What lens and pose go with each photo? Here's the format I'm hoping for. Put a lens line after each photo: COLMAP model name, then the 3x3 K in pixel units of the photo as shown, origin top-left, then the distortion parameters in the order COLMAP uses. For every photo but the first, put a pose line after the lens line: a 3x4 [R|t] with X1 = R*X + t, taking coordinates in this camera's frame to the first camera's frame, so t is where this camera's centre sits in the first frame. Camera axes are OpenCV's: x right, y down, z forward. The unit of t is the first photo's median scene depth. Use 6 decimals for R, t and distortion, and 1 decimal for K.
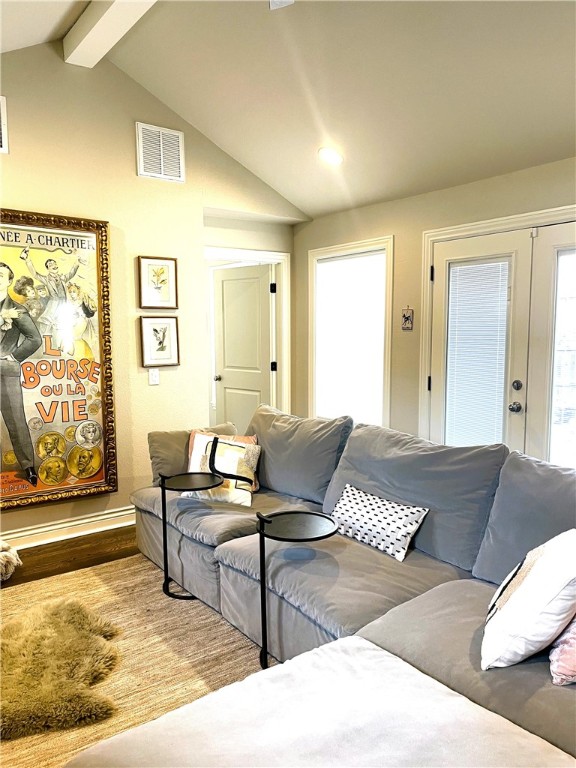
lens RADIAL K [[585.8, 0, 284.7], [0, 585.8, 386.5], [0, 0, 1]] dist [0.064947, -0.090330]
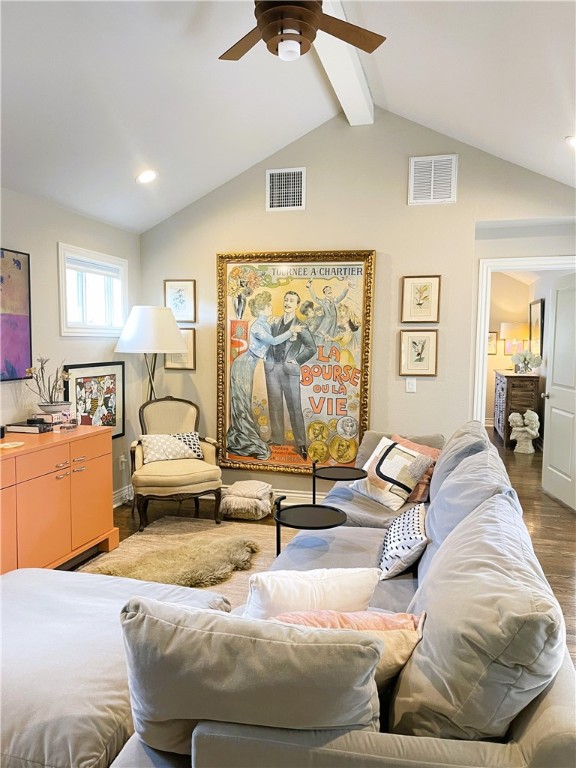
lens RADIAL K [[585.8, 0, 292.9], [0, 585.8, 383.2], [0, 0, 1]] dist [0.064947, -0.090330]
pose [[0.608360, 0.070008, -0.790567, 0.562943], [-0.091117, 0.995677, 0.018055, -0.022107], [0.788413, 0.061050, 0.612109, 0.174918]]
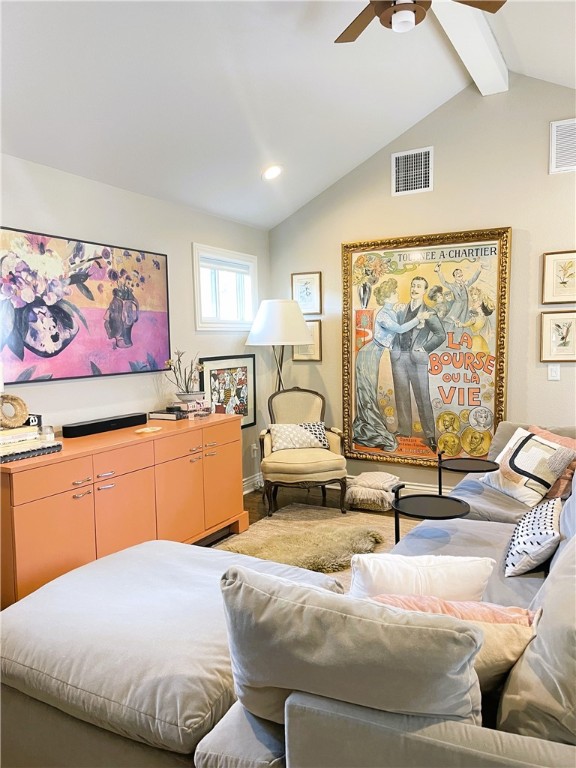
lens RADIAL K [[585.8, 0, 282.6], [0, 585.8, 386.4], [0, 0, 1]] dist [0.064947, -0.090330]
pose [[0.390073, 0.074524, -0.917763, 0.575049], [-0.073022, 0.996084, 0.049848, -0.010258], [0.917884, 0.047572, 0.393987, 0.205069]]
